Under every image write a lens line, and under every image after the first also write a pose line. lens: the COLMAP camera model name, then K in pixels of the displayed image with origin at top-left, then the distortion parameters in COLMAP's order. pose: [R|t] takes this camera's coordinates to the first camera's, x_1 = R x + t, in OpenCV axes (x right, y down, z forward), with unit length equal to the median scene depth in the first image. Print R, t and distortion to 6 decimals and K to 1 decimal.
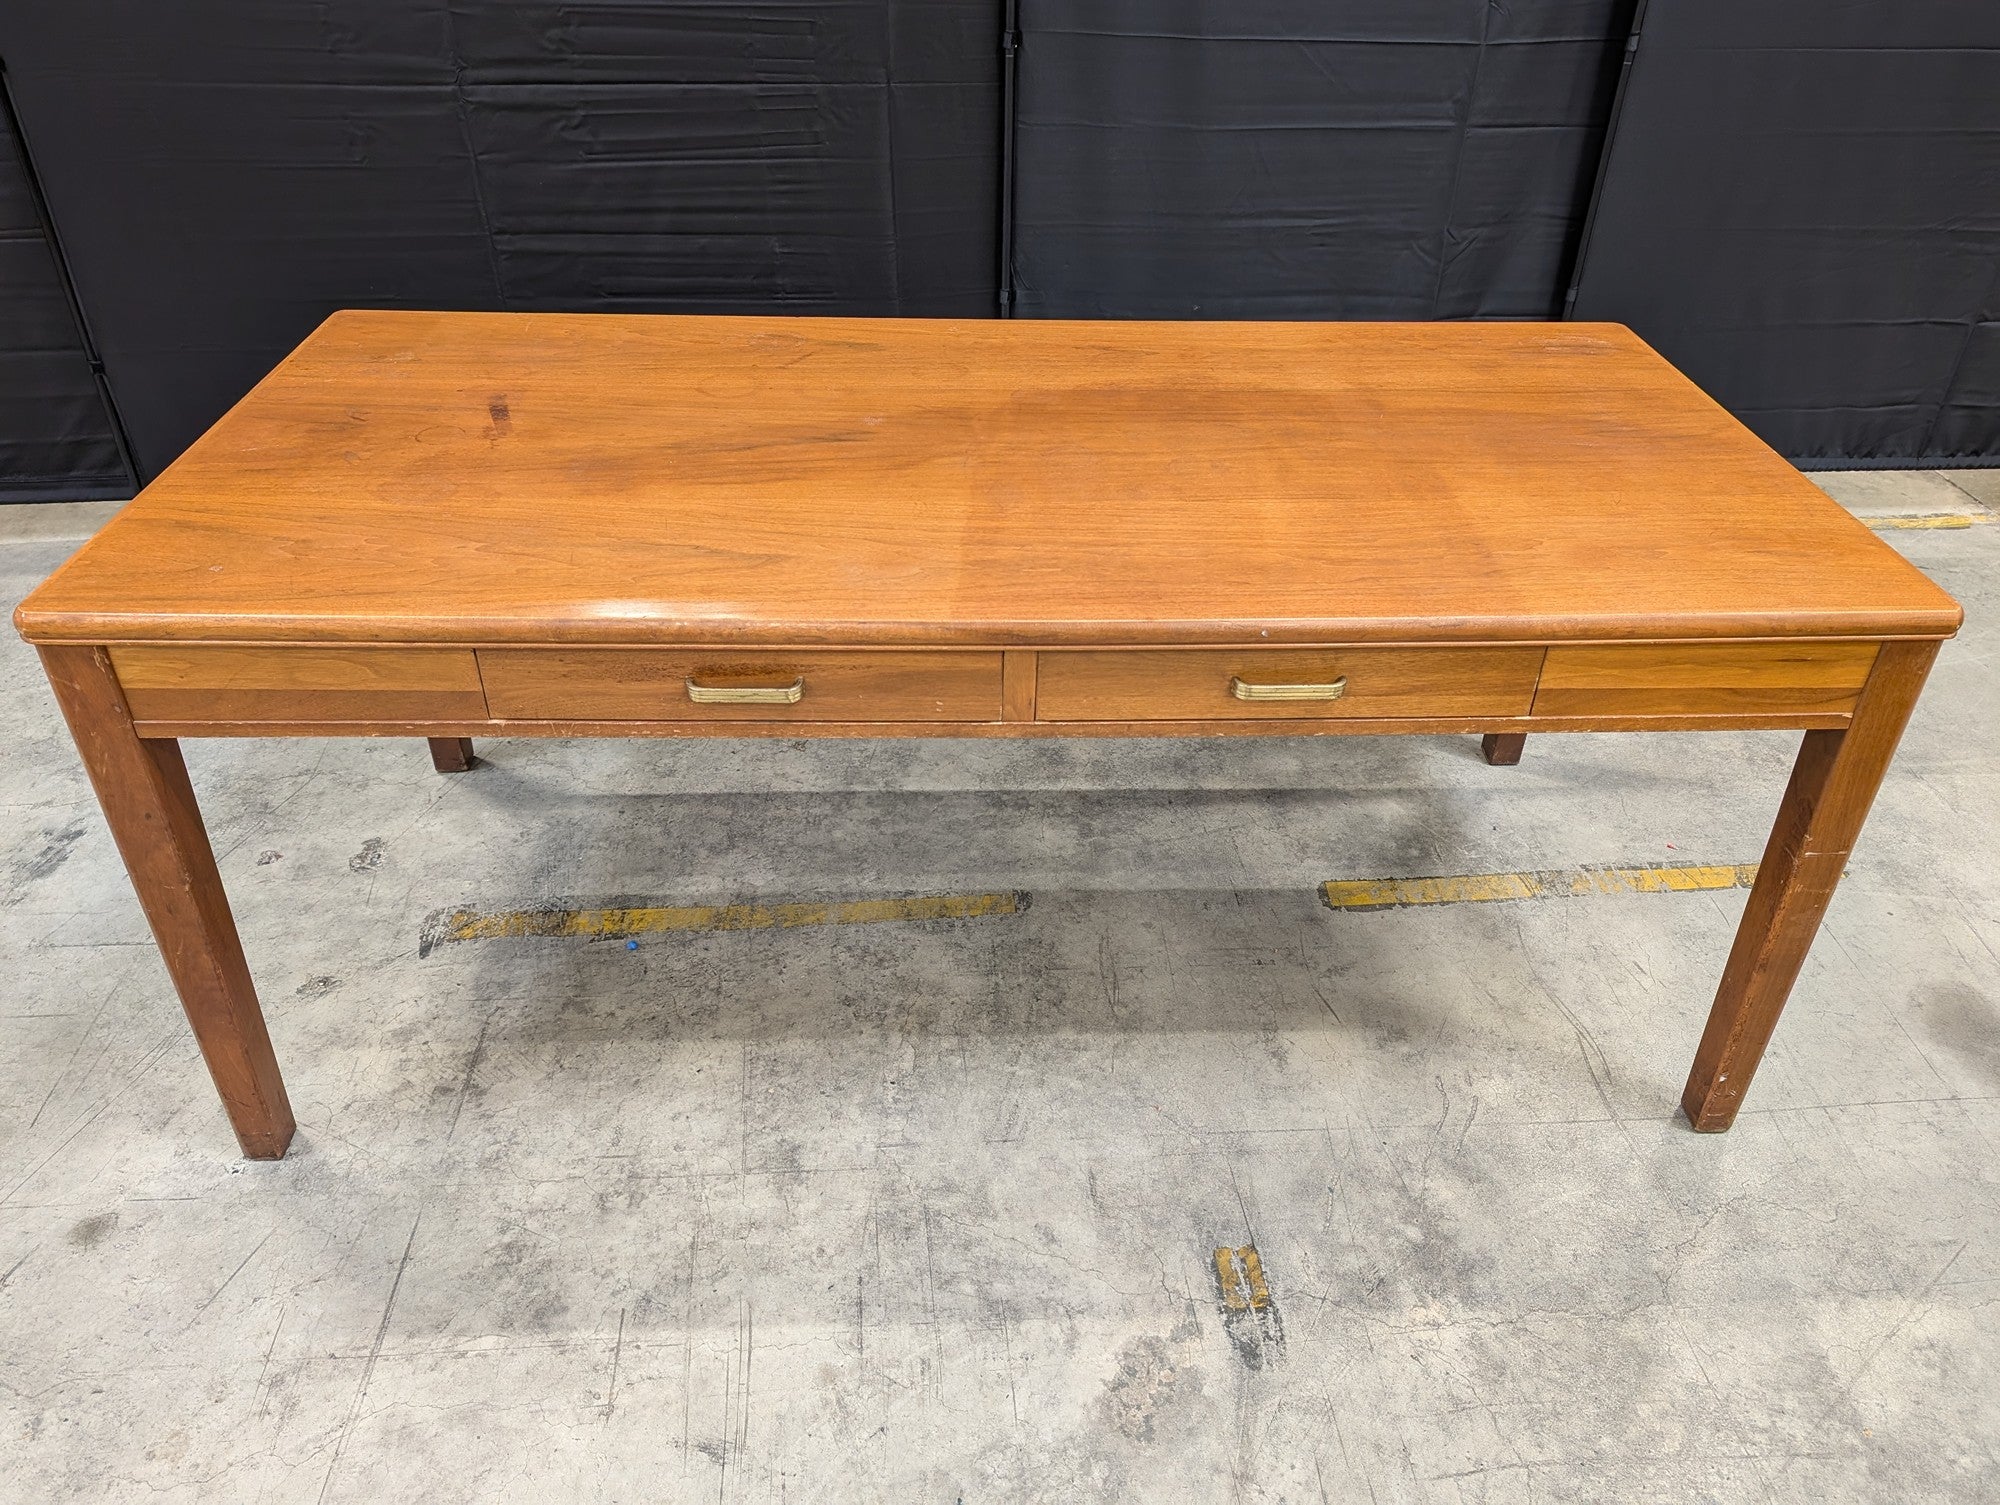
lens RADIAL K [[1452.4, 0, 1006.4], [0, 1452.4, 762.1], [0, 0, 1]] dist [0.005891, -0.000021]
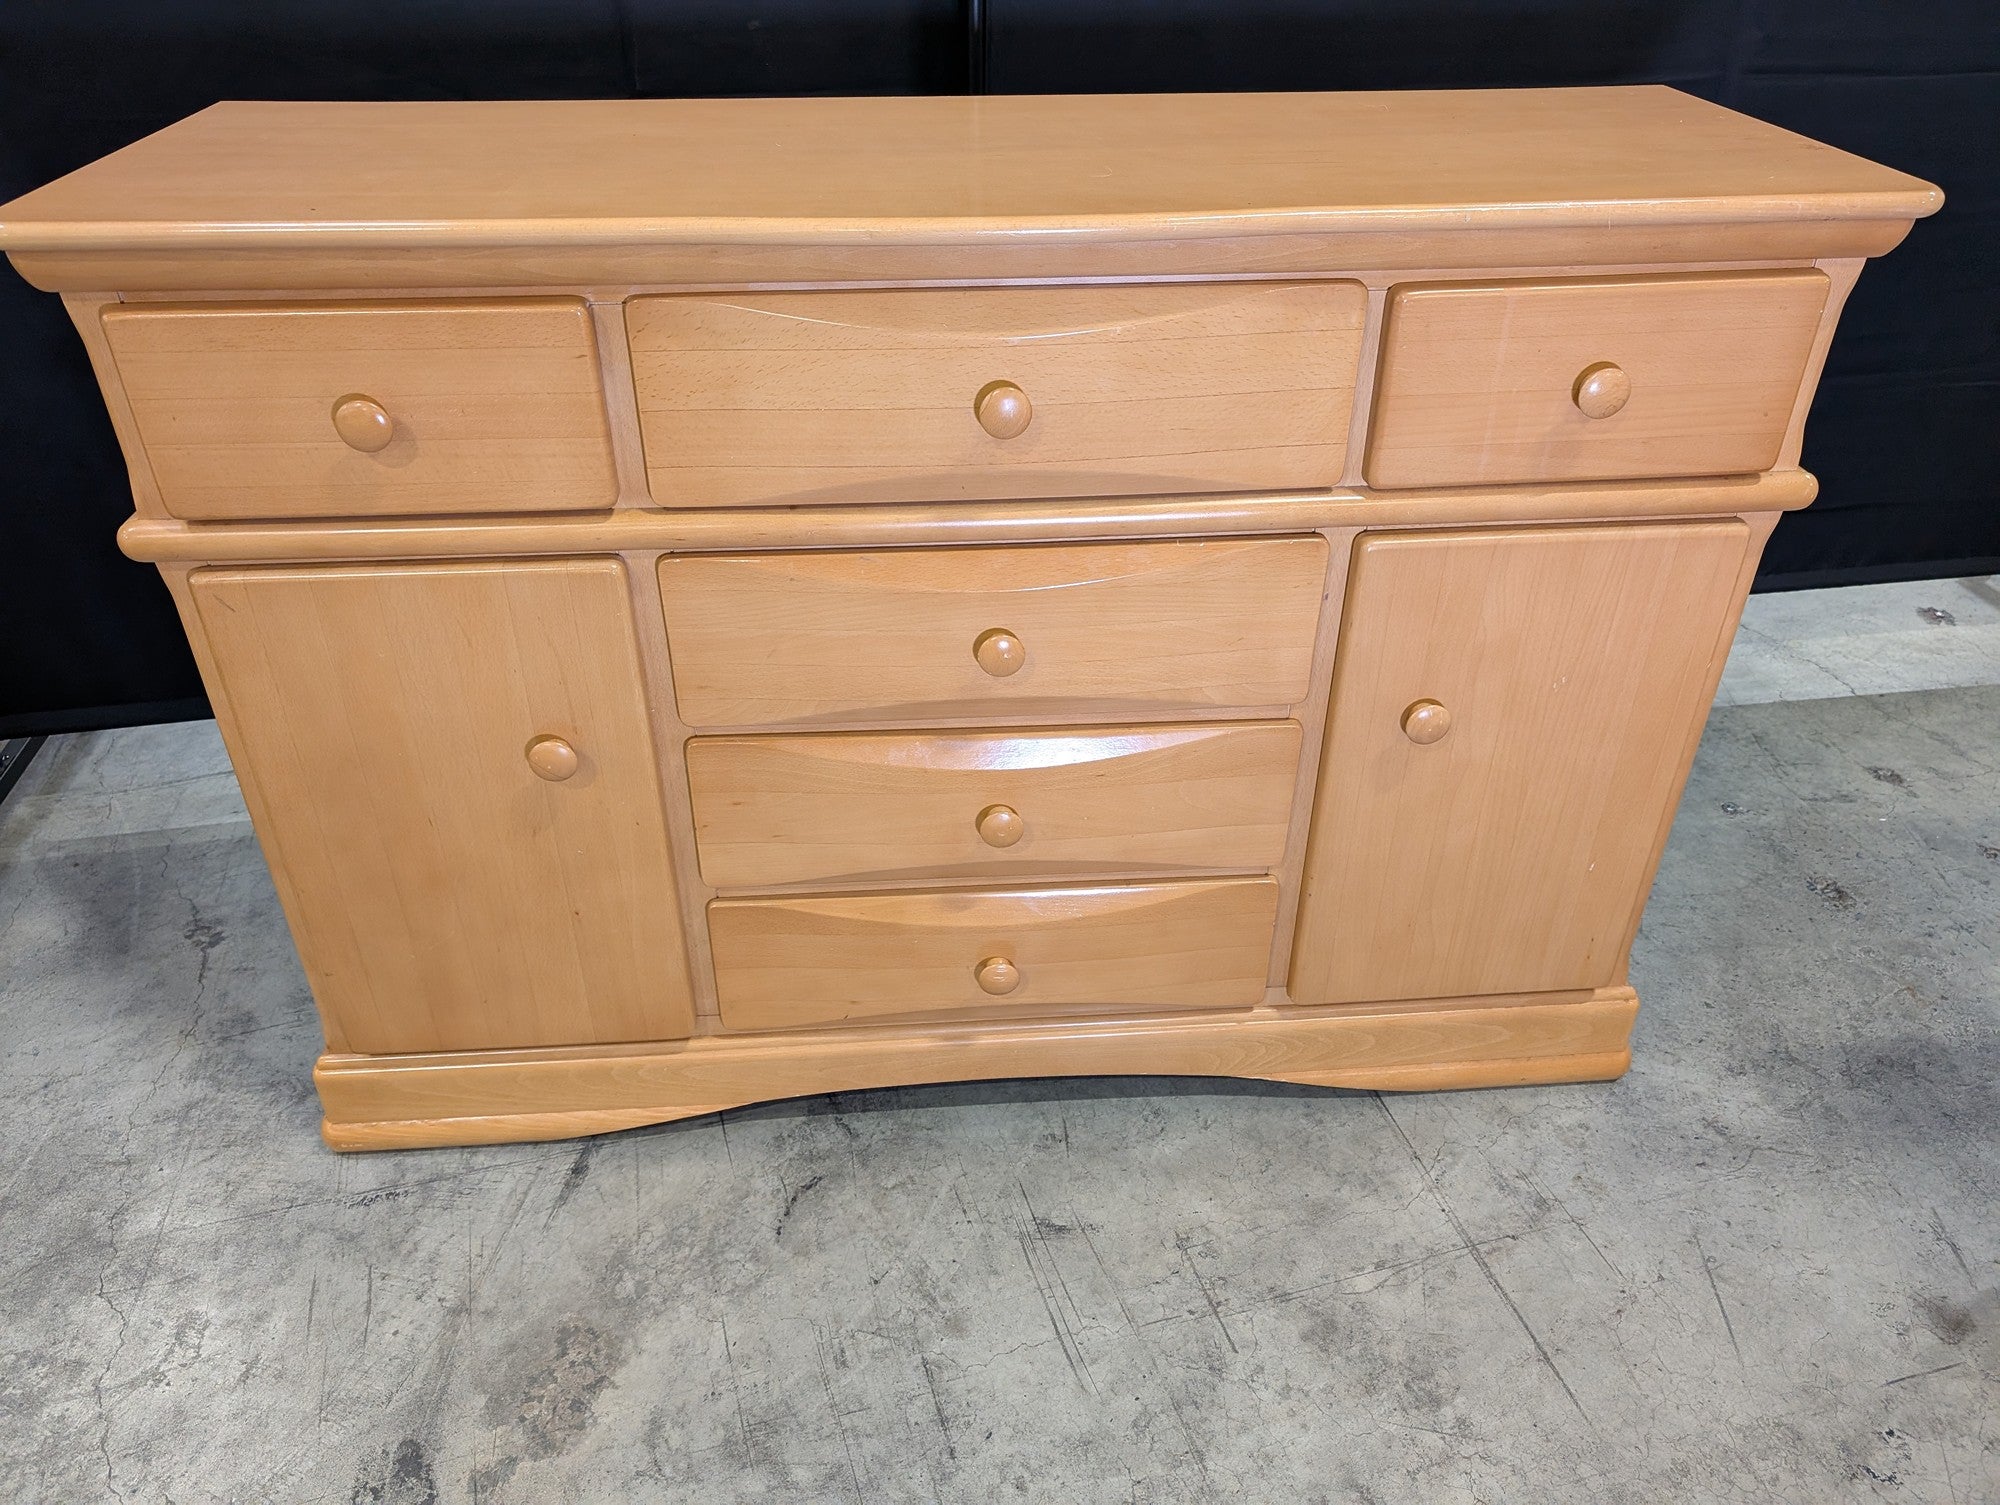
lens RADIAL K [[1464.7, 0, 992.6], [0, 1464.7, 740.3], [0, 0, 1]] dist [0.003693, 0.002581]
pose [[-0.977843, 0.089907, -0.189050, -0.015507], [-0.139860, 0.391376, 0.909540, -0.467125], [0.155764, 0.915828, -0.370130, 0.998659]]
